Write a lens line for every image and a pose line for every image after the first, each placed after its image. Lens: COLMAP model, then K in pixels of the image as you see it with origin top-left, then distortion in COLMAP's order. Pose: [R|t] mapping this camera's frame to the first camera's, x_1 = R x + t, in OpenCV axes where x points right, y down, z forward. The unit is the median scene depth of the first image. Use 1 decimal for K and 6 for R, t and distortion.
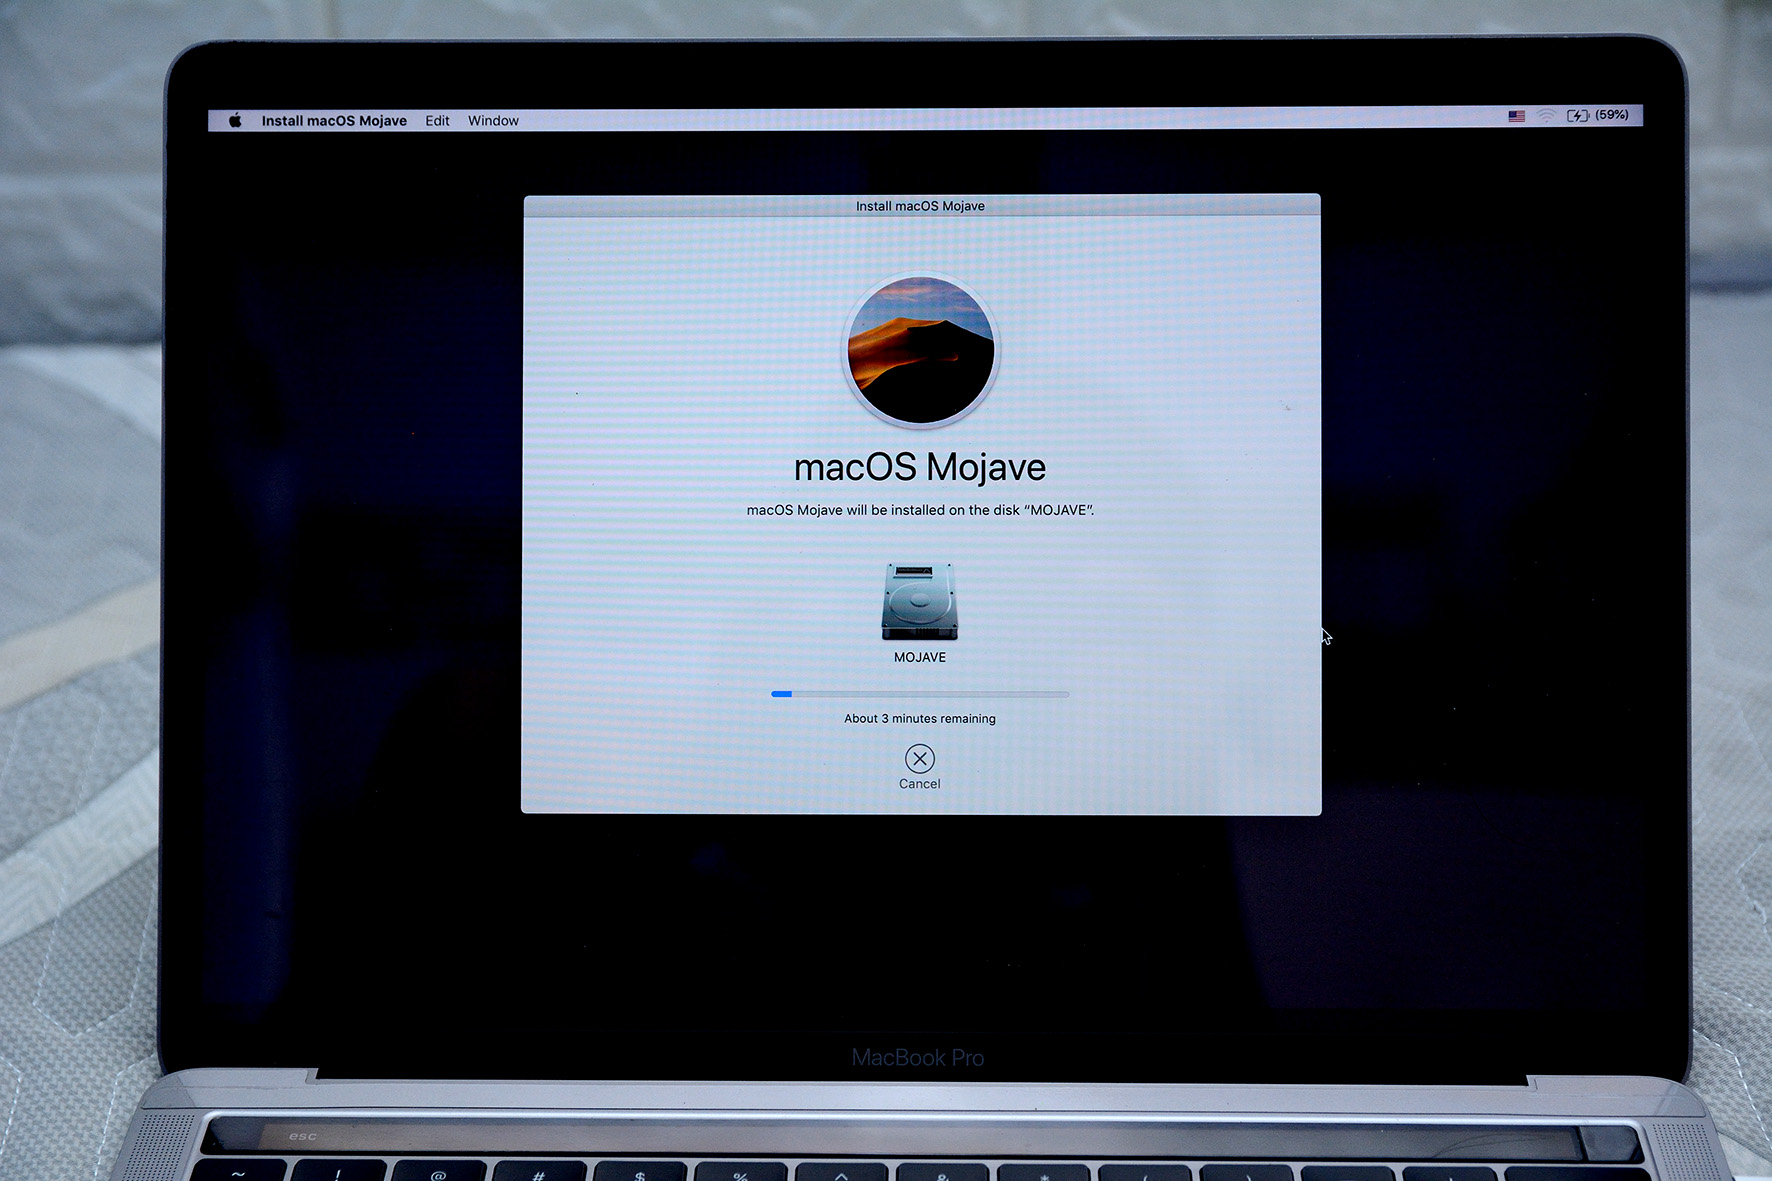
lens RADIAL K [[3348.6, 0, 886.0], [0, 3348.6, 590.5], [0, 0, 1]] dist [0.042040, -0.168117]
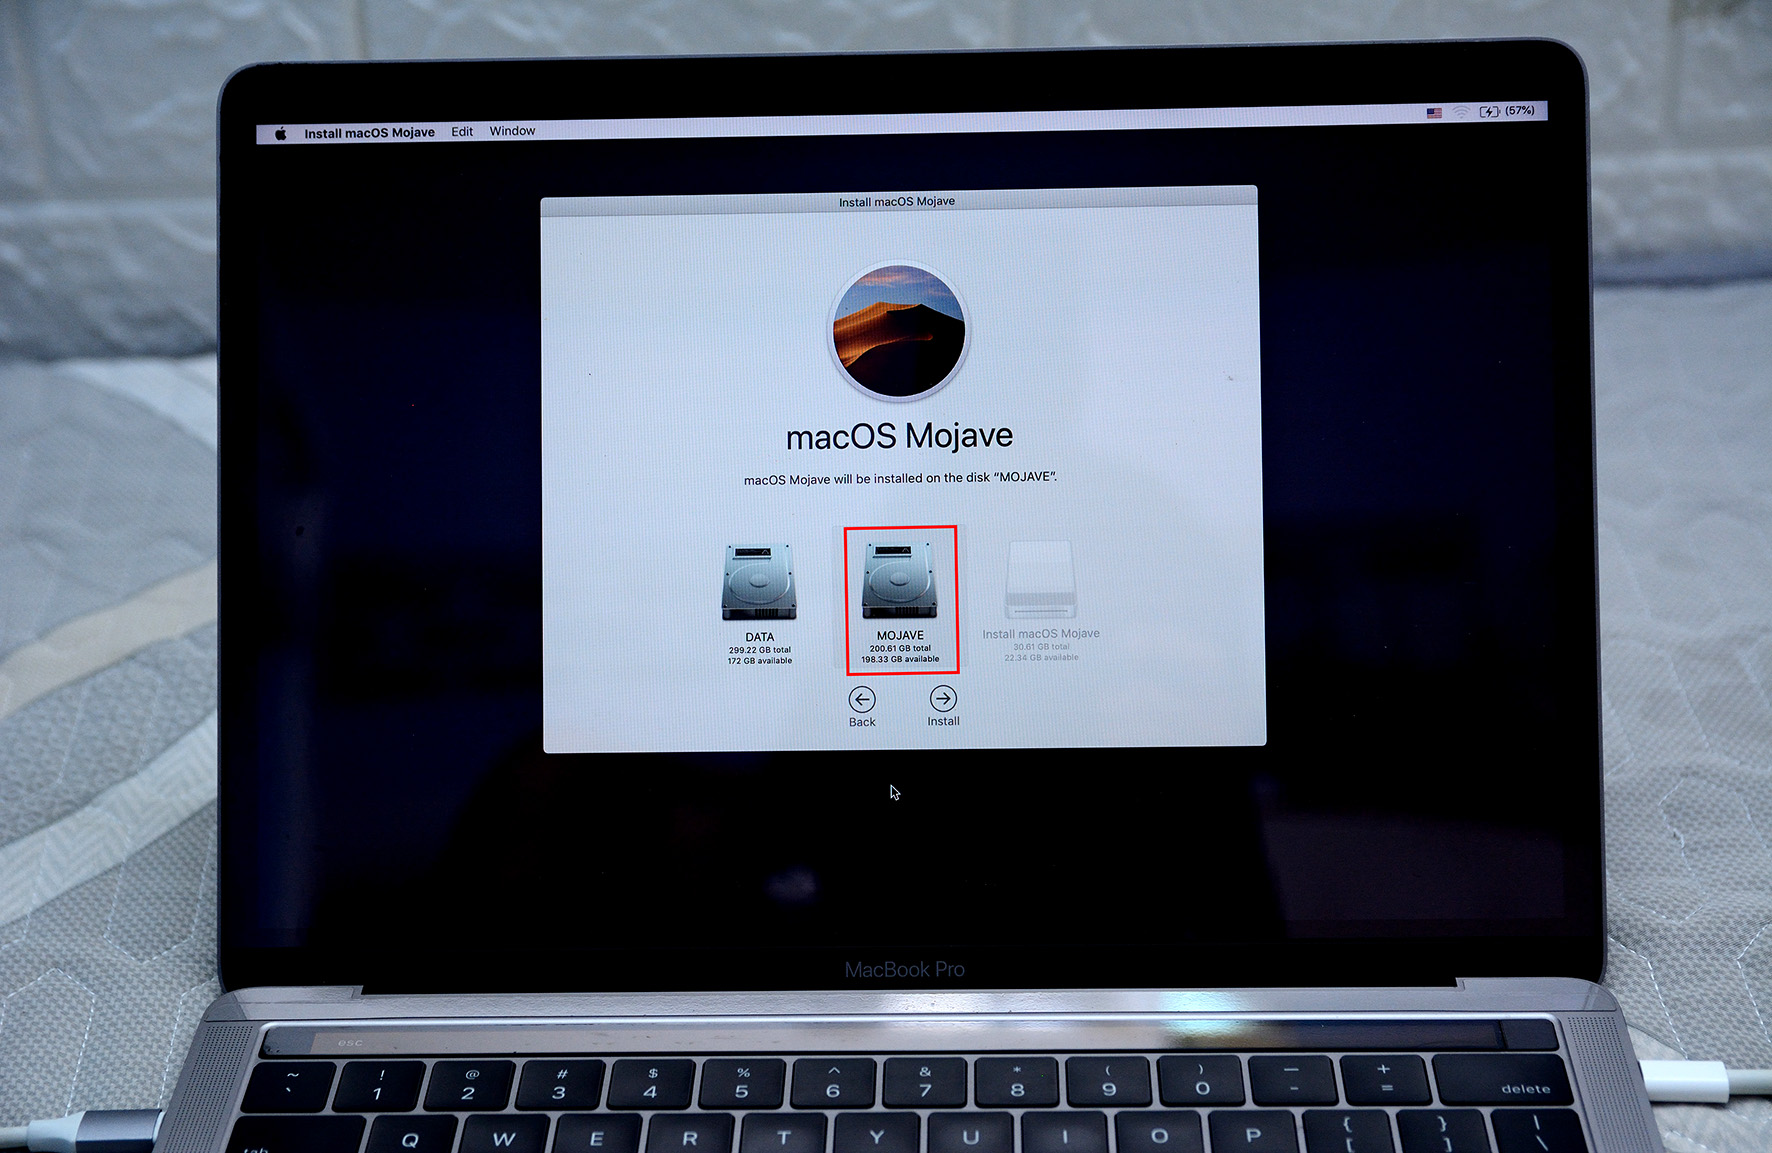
lens RADIAL K [[3549.2, 0, 886.0], [0, 3549.2, 576.5], [0, 0, 1]] dist [0.058026, -0.178797]
pose [[0.999794, -0.013441, -0.015201, 0.022711], [0.013033, 0.999561, -0.026599, 0.040466], [0.015551, 0.026395, 0.999531, -0.171953]]
